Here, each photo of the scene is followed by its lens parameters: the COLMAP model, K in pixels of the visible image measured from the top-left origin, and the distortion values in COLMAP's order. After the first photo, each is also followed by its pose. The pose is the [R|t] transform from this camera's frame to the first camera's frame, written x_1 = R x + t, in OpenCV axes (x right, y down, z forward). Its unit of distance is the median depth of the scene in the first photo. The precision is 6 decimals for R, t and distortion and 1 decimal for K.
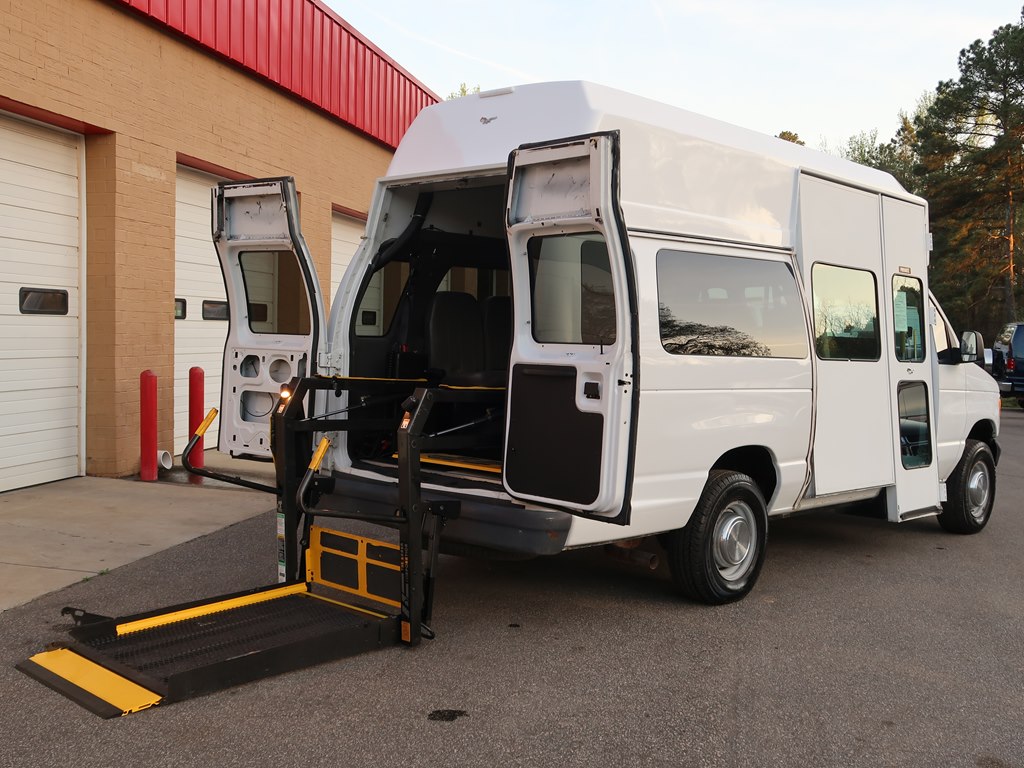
lens RADIAL K [[1099.2, 0, 512.0], [0, 1099.2, 384.0], [0, 0, 1]] dist [0.008500, -0.003005]
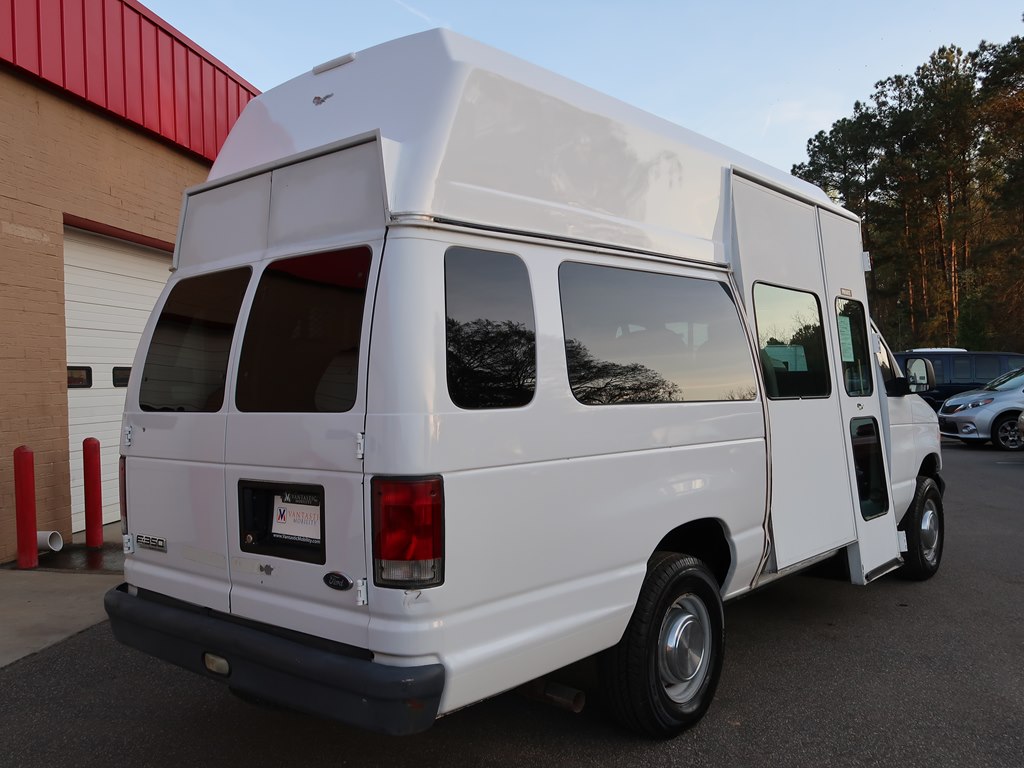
lens RADIAL K [[876.8, 0, 512.0], [0, 876.8, 384.0], [0, 0, 1]] dist [0.003696, -0.000150]
pose [[0.997342, -0.049877, 0.053121, 0.059804], [0.052179, 0.997717, -0.042872, -0.017148], [-0.050861, 0.045530, 0.997667, 0.387386]]
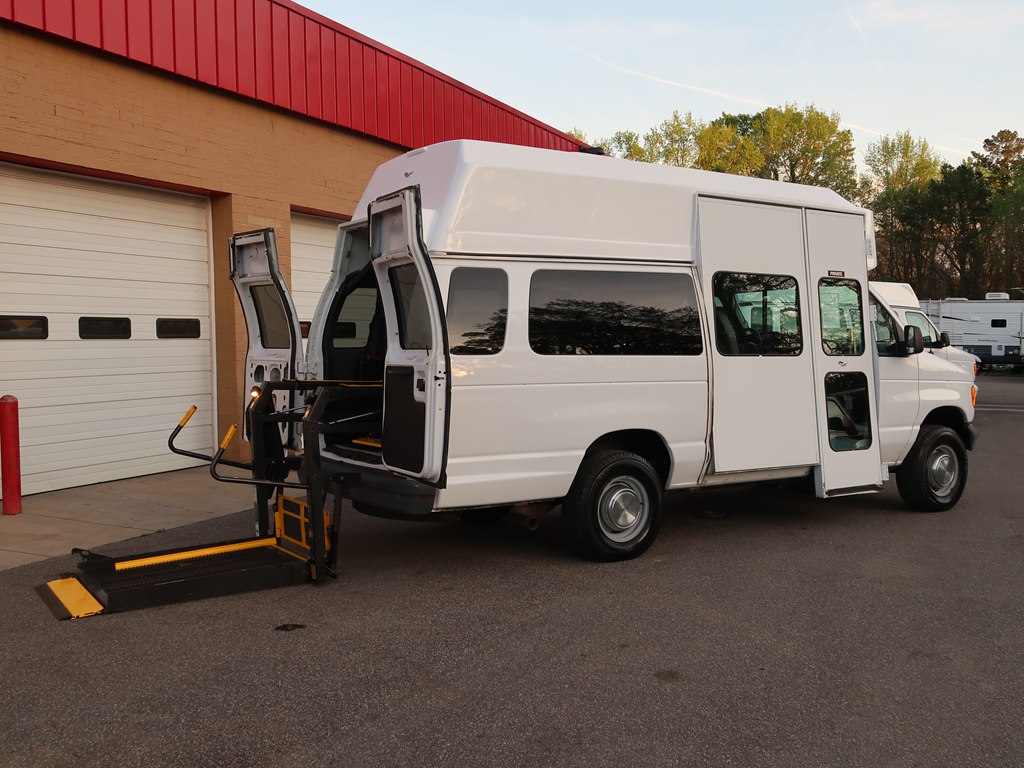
lens RADIAL K [[1010.4, 0, 512.0], [0, 1010.4, 384.0], [0, 0, 1]] dist [0.008572, -0.001601]
pose [[0.973374, -0.023220, -0.228042, 0.328645], [0.022009, 0.999727, -0.007852, 0.011969], [0.228162, 0.002624, 0.973620, -0.097799]]
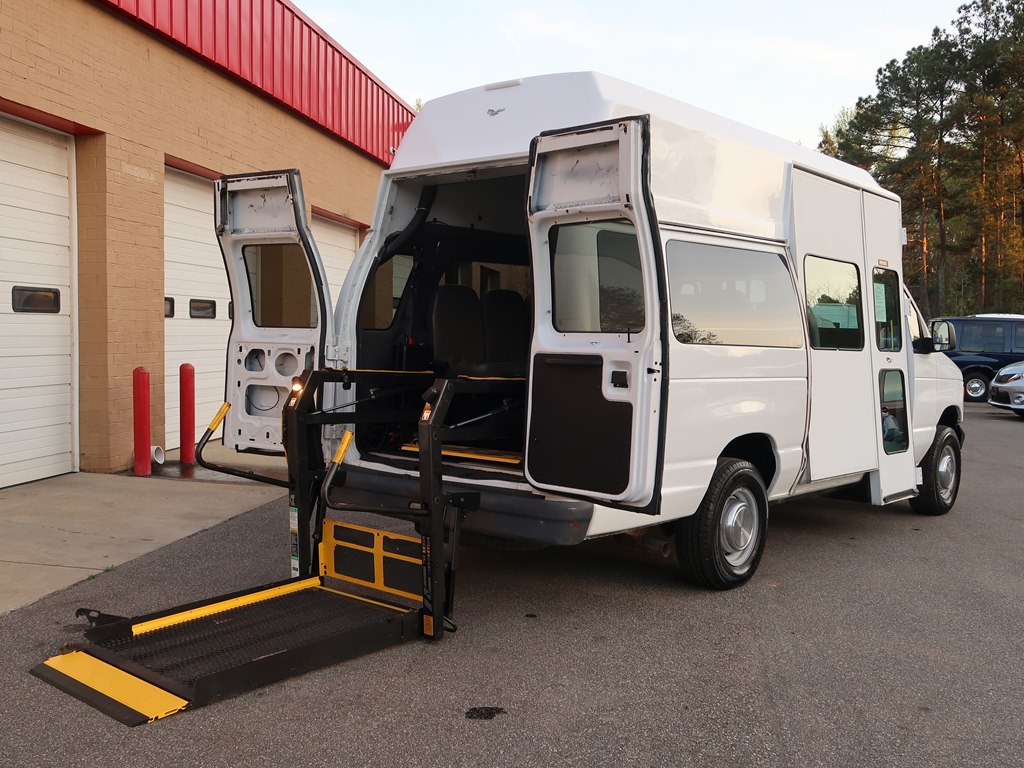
lens RADIAL K [[1020.8, 0, 512.0], [0, 1020.8, 384.0], [0, 0, 1]] dist [-0.001761, 0.003959]
pose [[0.998861, -0.010408, 0.046555, -0.048893], [0.010201, 0.999937, 0.004674, 0.003526], [-0.046601, -0.004194, 0.998905, 0.063515]]
